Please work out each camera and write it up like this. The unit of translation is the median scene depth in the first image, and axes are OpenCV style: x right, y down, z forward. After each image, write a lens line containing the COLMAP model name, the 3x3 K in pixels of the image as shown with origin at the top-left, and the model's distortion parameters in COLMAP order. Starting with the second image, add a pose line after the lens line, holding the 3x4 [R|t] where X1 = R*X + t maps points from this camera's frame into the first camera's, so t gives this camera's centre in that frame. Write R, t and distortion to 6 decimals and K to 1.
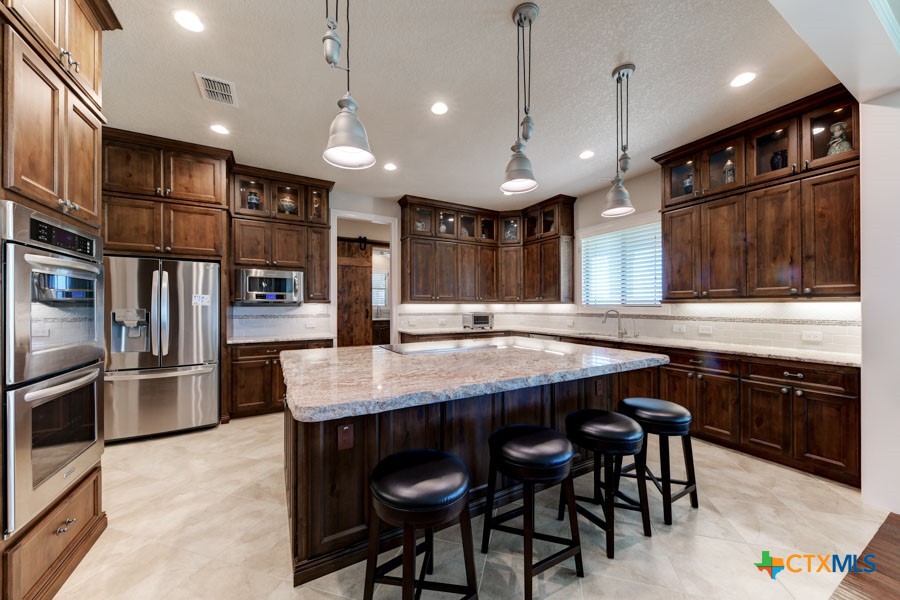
lens RADIAL K [[323.3, 0, 457.6], [0, 323.3, 302.4], [0, 0, 1]] dist [0.006241, -0.000710]
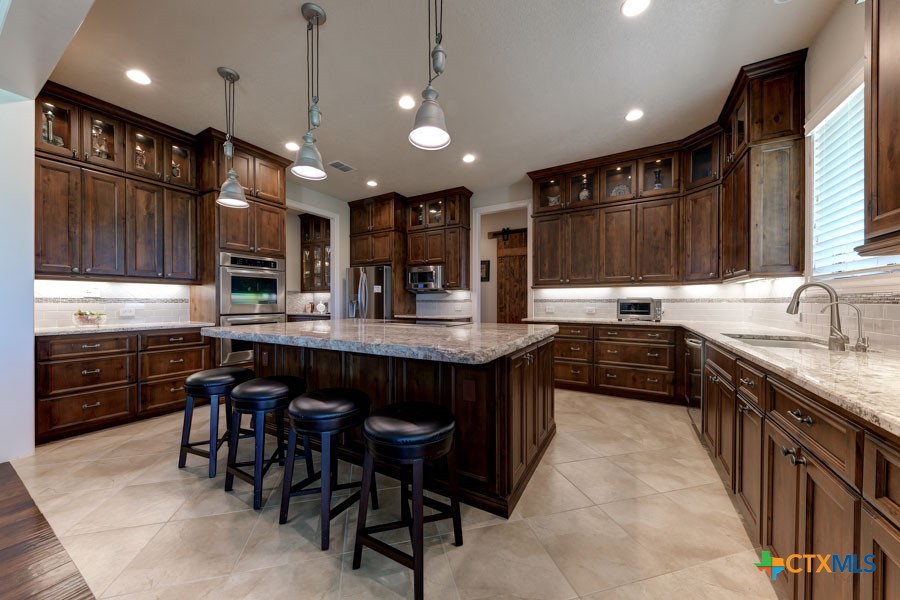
lens RADIAL K [[323.3, 0, 453.2], [0, 323.3, 305.1], [0, 0, 1]] dist [0.006241, -0.000710]
pose [[0.498325, 0.006710, -0.866964, 0.583202], [0.009563, 0.999867, 0.013235, 0.040258], [0.866937, -0.014886, 0.498195, 0.355735]]
